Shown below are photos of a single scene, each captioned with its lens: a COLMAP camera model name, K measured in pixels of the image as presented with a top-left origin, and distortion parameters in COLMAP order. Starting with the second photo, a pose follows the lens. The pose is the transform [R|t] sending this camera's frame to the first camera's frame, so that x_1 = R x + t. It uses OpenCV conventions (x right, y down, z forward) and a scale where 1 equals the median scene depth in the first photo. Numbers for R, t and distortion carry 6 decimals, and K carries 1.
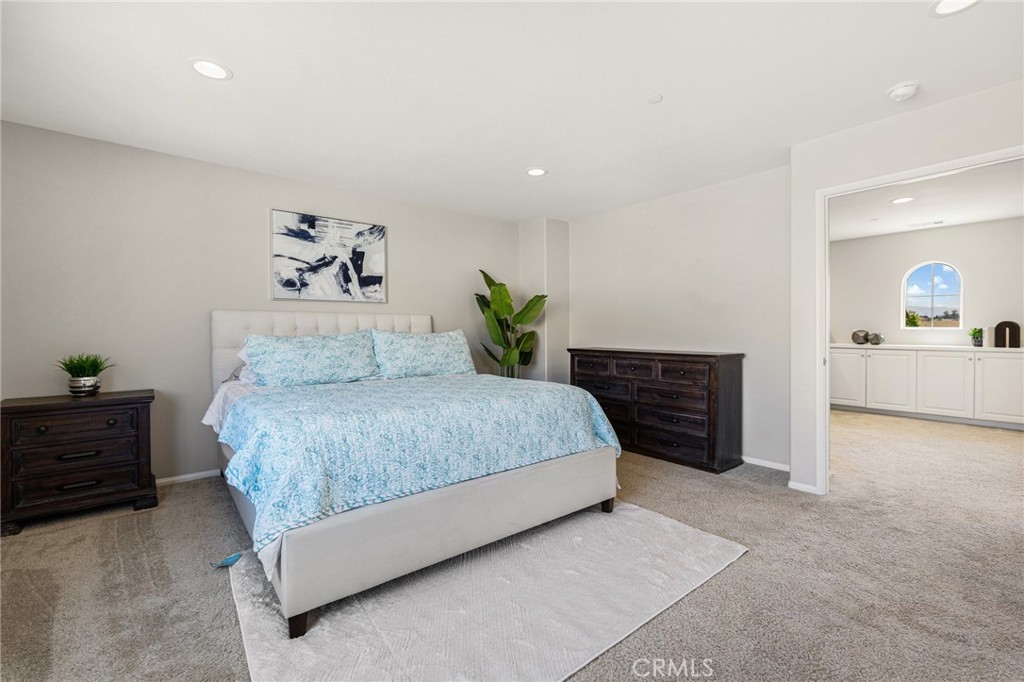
lens RADIAL K [[433.2, 0, 513.9], [0, 433.2, 335.2], [0, 0, 1]] dist [-0.001555, -0.000127]
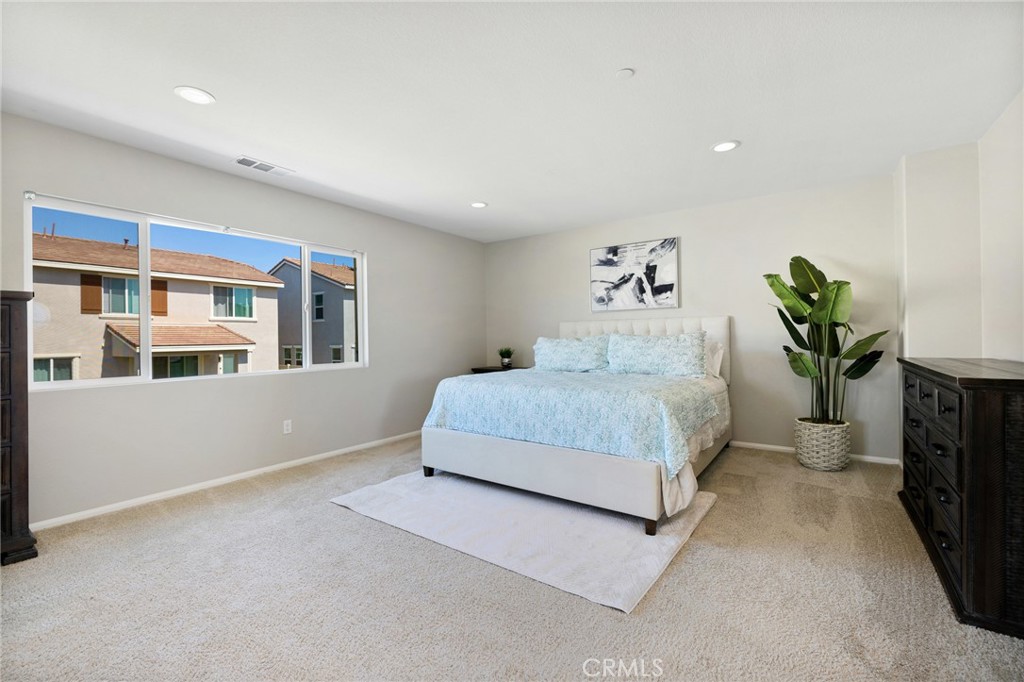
lens RADIAL K [[433.2, 0, 514.0], [0, 433.2, 339.7], [0, 0, 1]] dist [-0.001555, -0.000127]
pose [[0.277617, 0.004042, -0.960683, 0.709315], [0.003522, 0.999980, 0.005225, -0.000976], [0.960685, -0.004834, 0.277598, 0.339368]]
